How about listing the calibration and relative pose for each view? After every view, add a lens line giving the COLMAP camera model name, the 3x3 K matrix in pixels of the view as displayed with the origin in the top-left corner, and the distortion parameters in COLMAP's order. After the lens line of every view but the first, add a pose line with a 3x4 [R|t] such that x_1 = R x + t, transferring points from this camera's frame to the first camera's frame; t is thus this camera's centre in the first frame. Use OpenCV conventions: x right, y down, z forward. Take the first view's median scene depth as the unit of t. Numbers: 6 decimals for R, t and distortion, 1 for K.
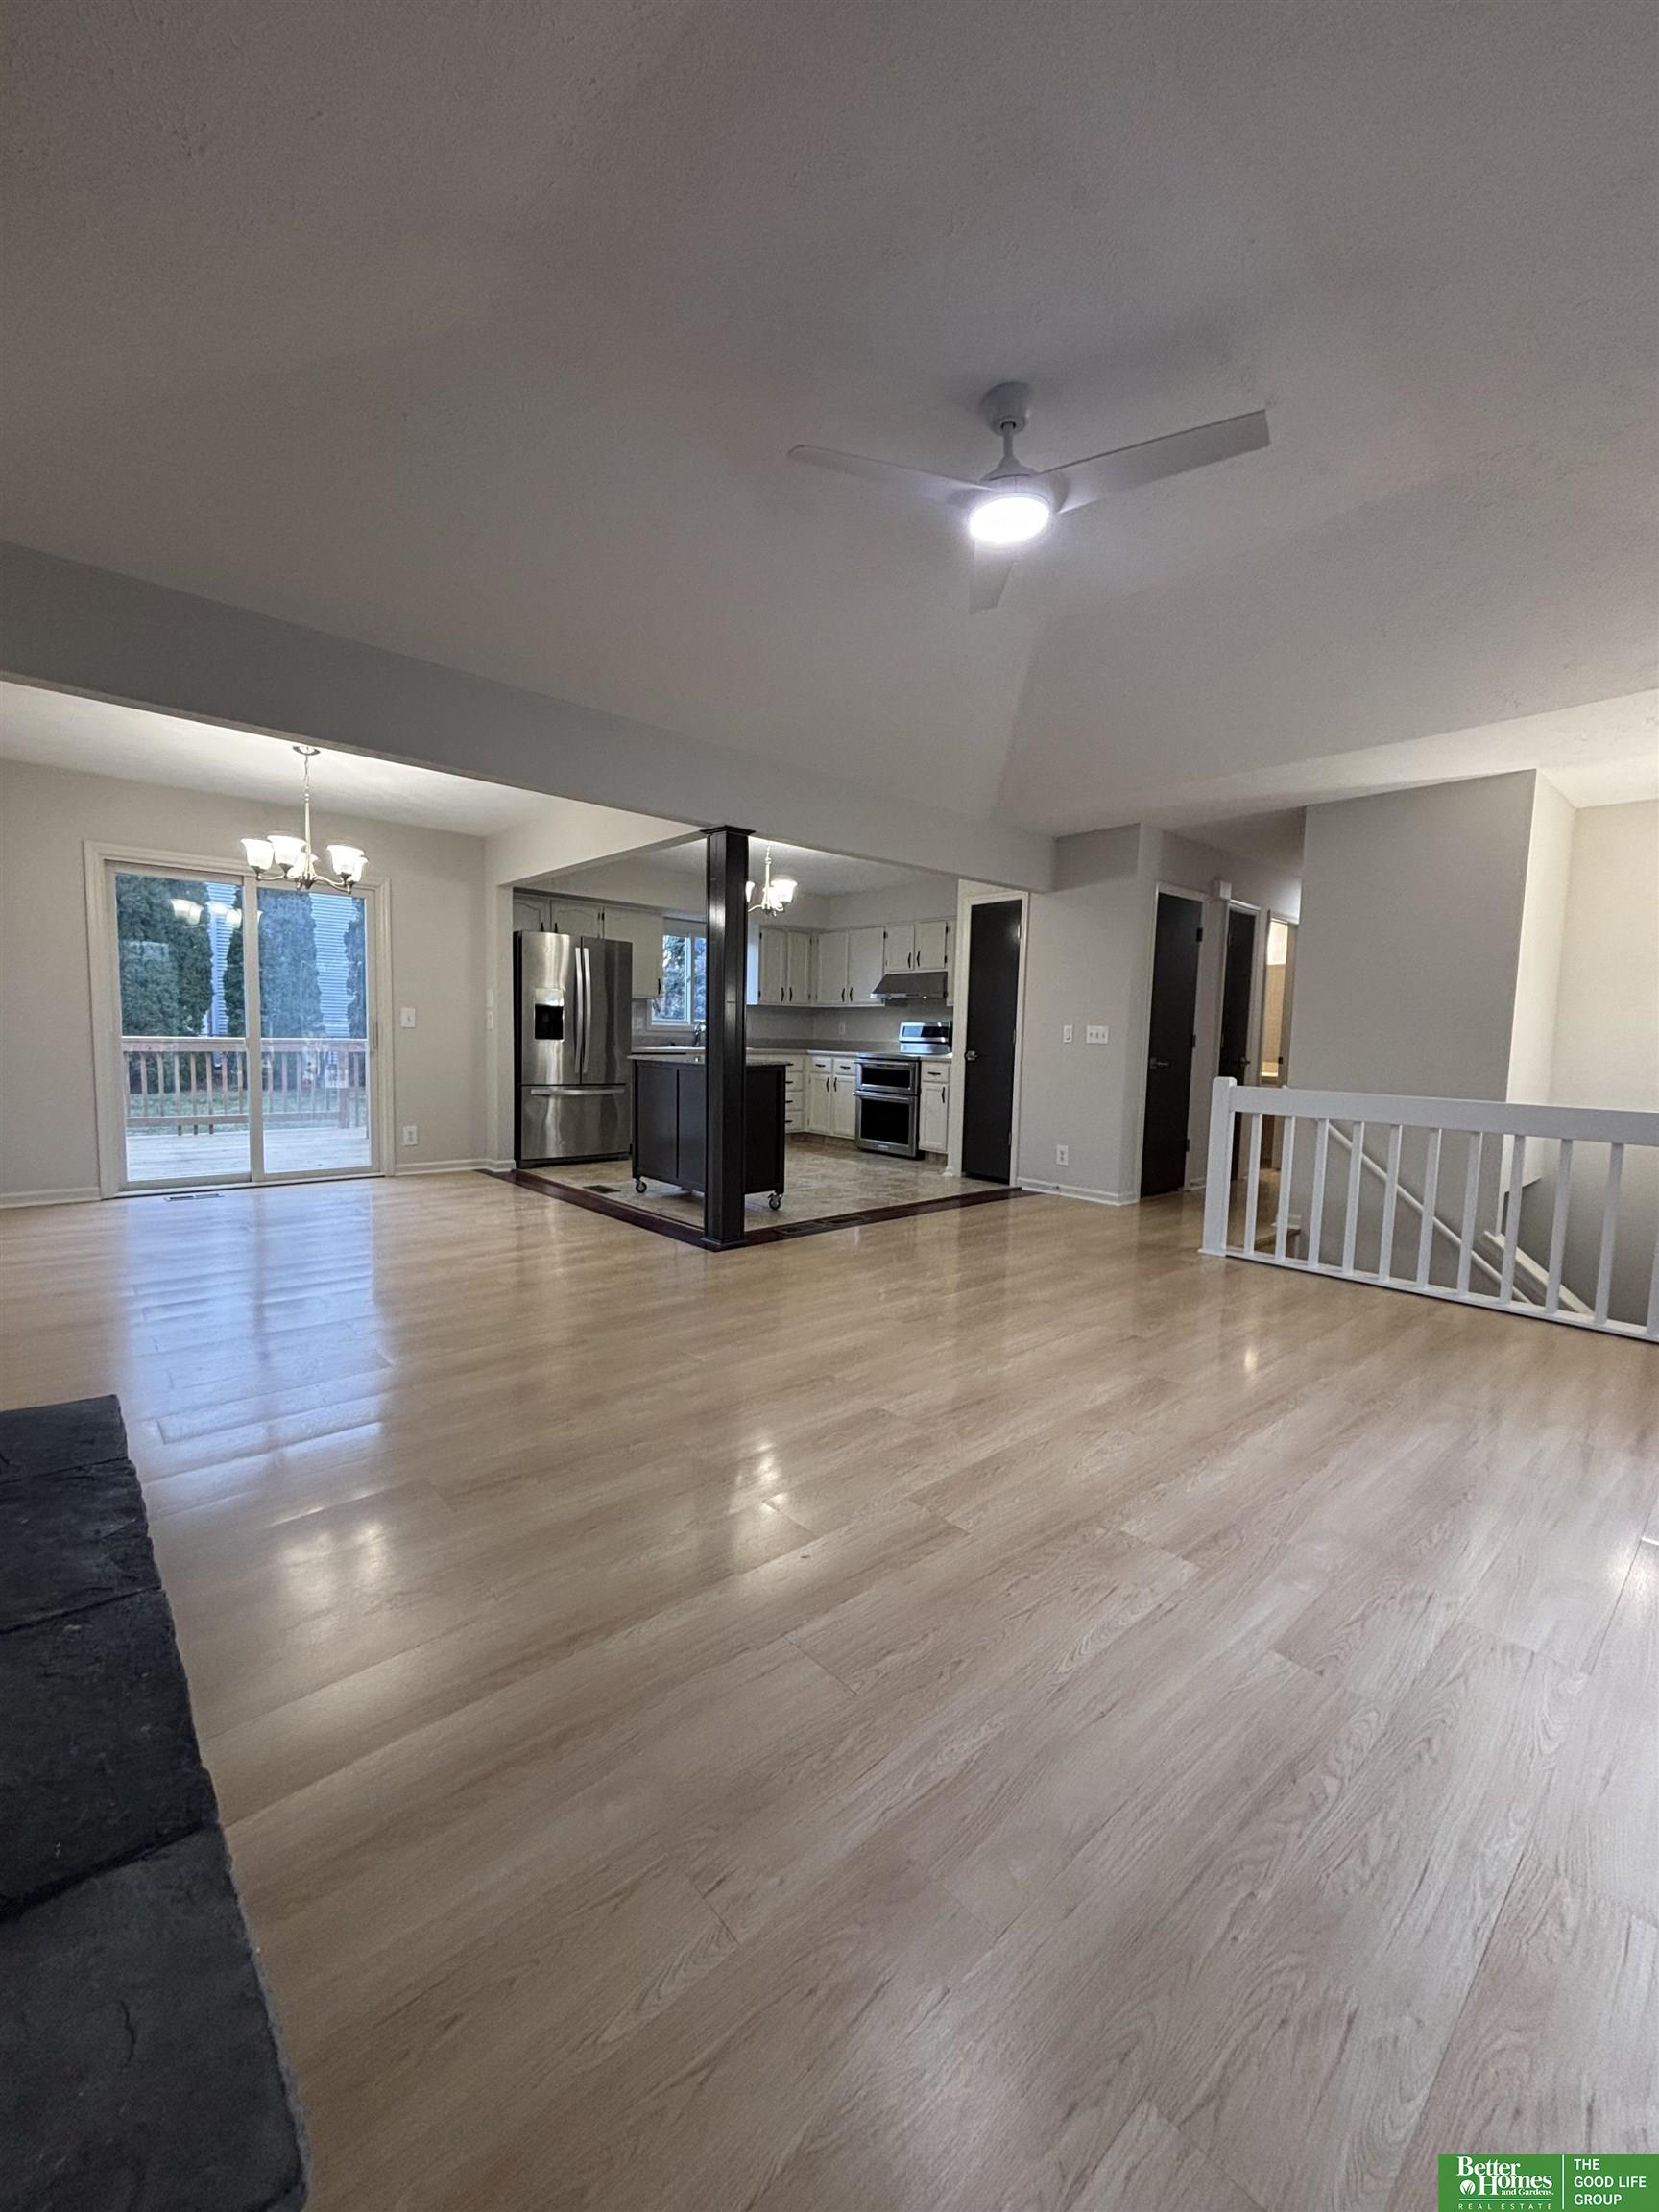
lens RADIAL K [[897.8, 0, 847.2], [0, 897.8, 1102.5], [0, 0, 1]] dist [0.007272, -0.001595]
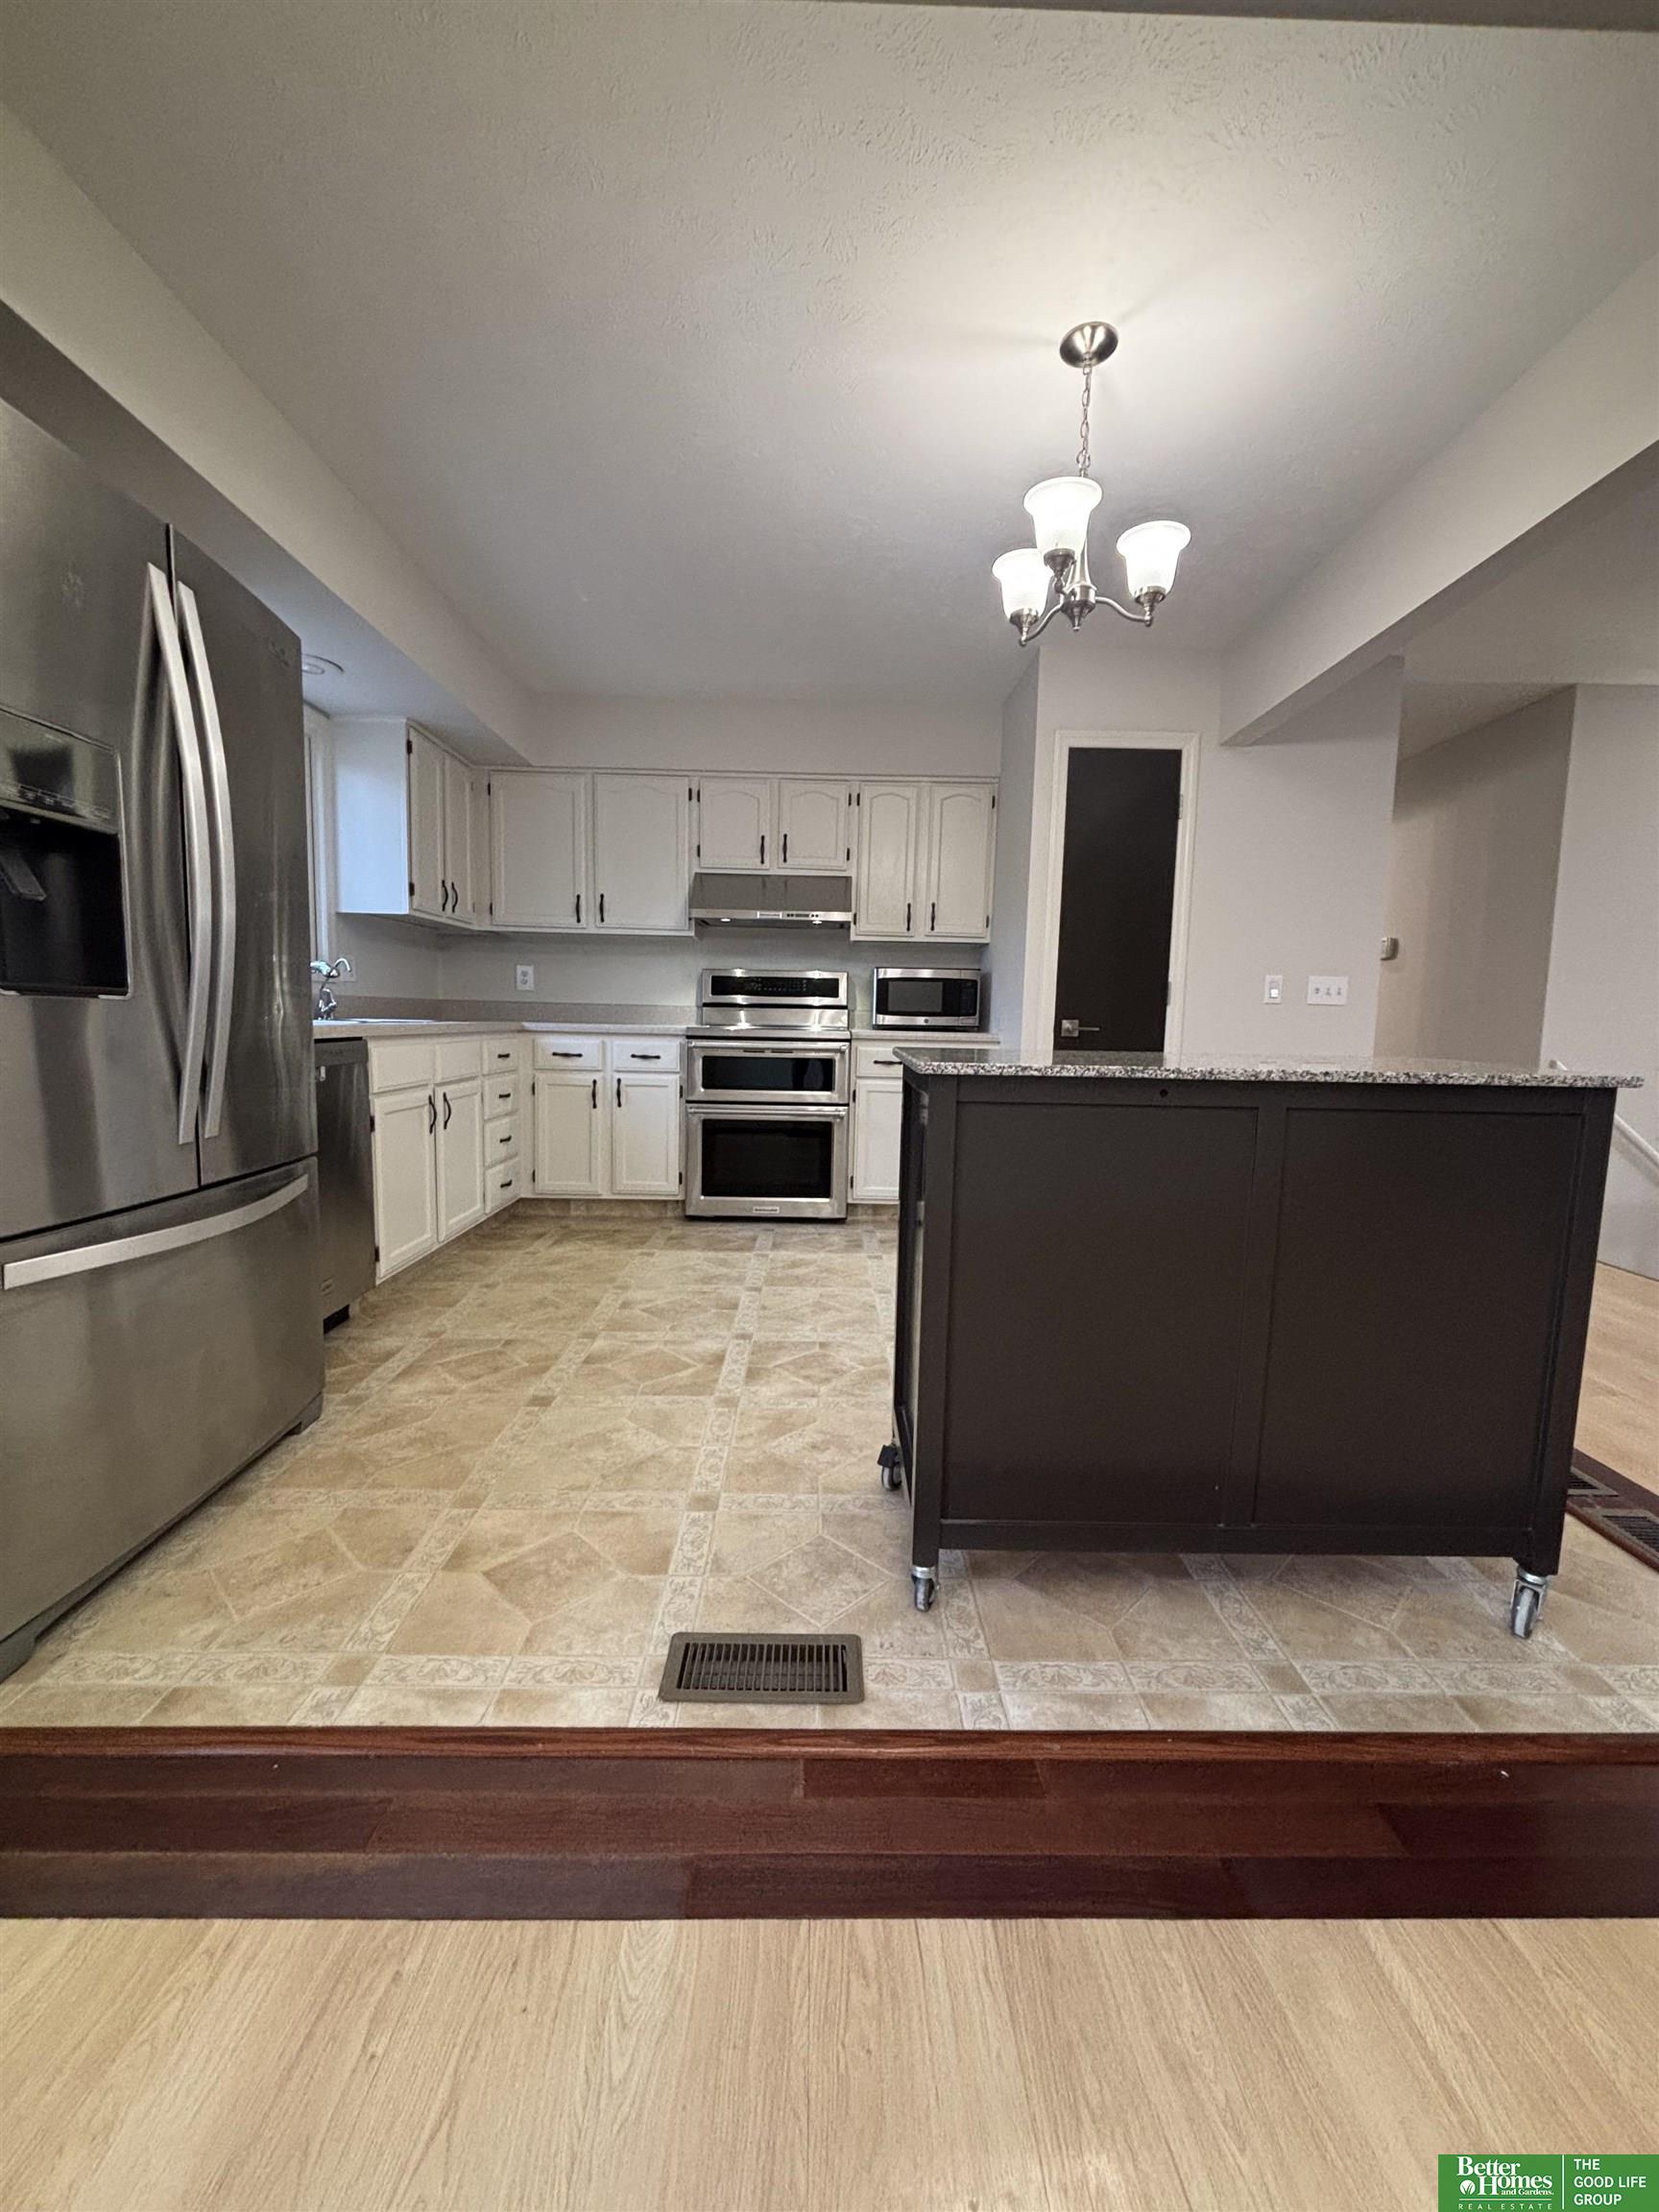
lens RADIAL K [[897.8, 0, 841.5], [0, 897.8, 1103.4], [0, 0, 1]] dist [0.007272, -0.001595]
pose [[0.665766, -0.082080, 0.741633, -0.402023], [0.052499, 0.996621, 0.063172, -0.053593], [-0.744312, -0.003123, 0.667825, 0.812258]]
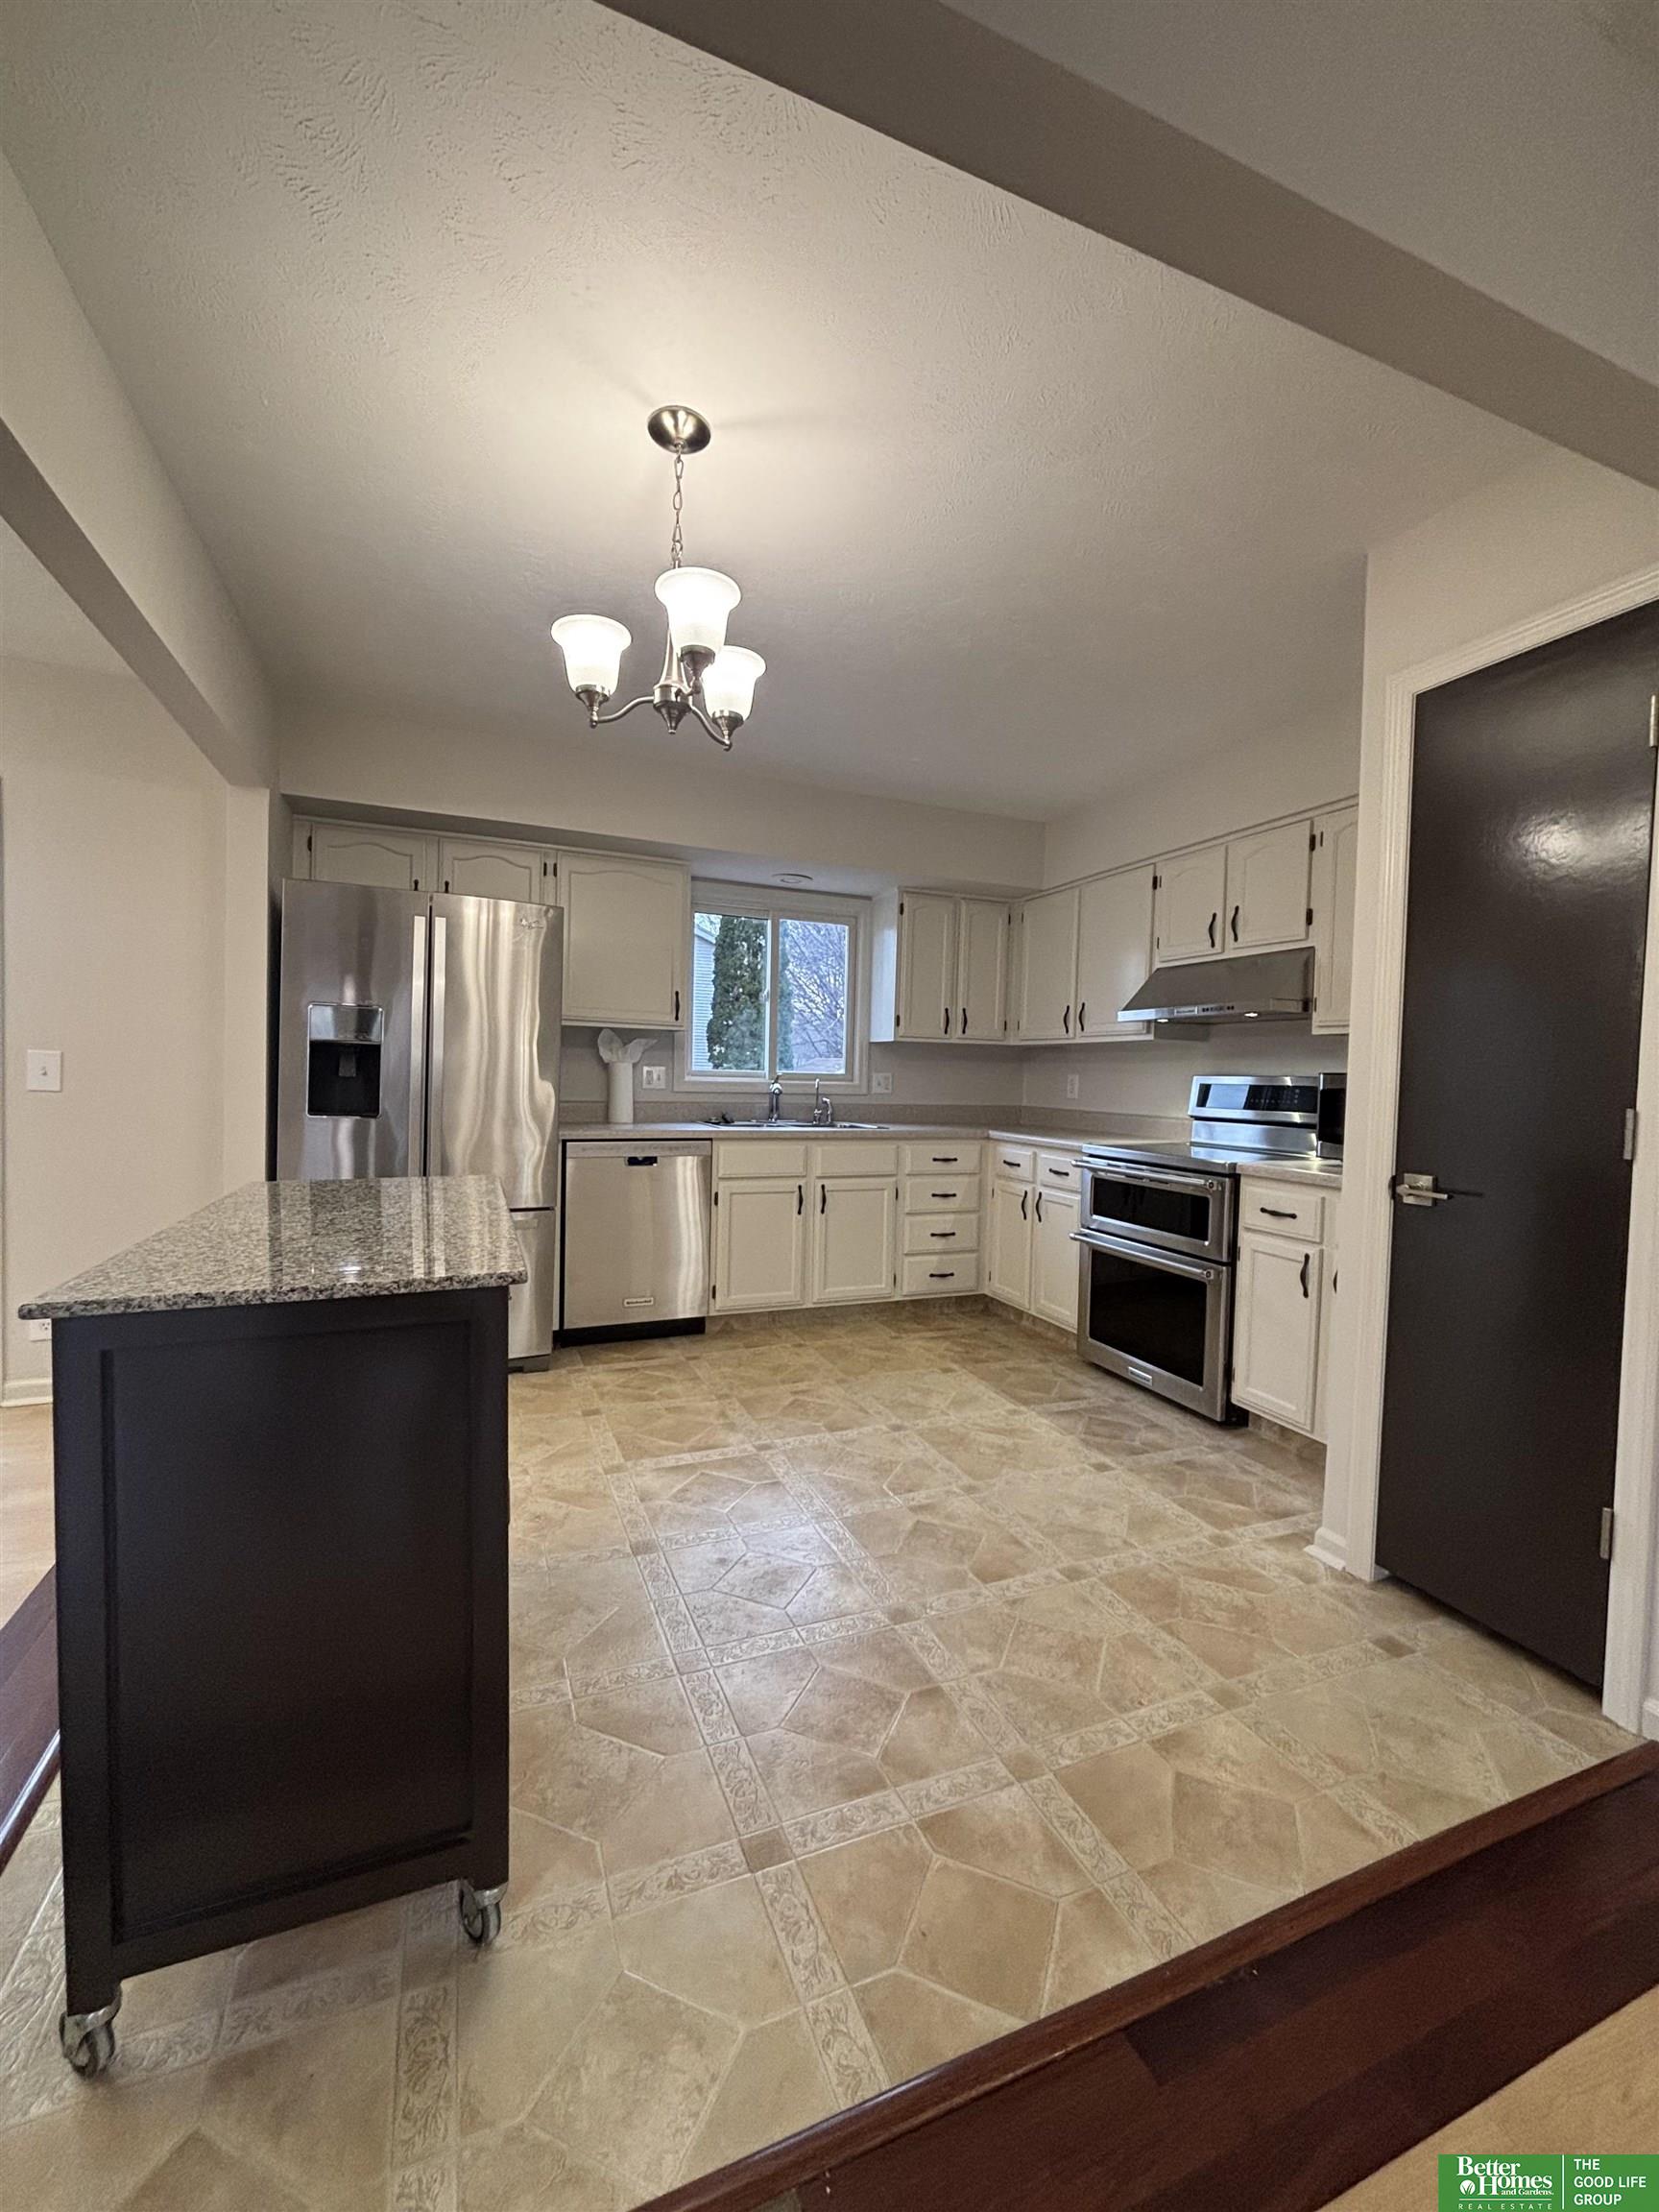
lens RADIAL K [[897.8, 0, 825.8], [0, 897.8, 1098.4], [0, 0, 1]] dist [0.007272, -0.001595]
pose [[0.936823, 0.010066, -0.349659, 0.062889], [-0.030583, 0.998115, -0.053204, -0.067145], [0.348465, 0.060536, 0.935365, 0.717229]]
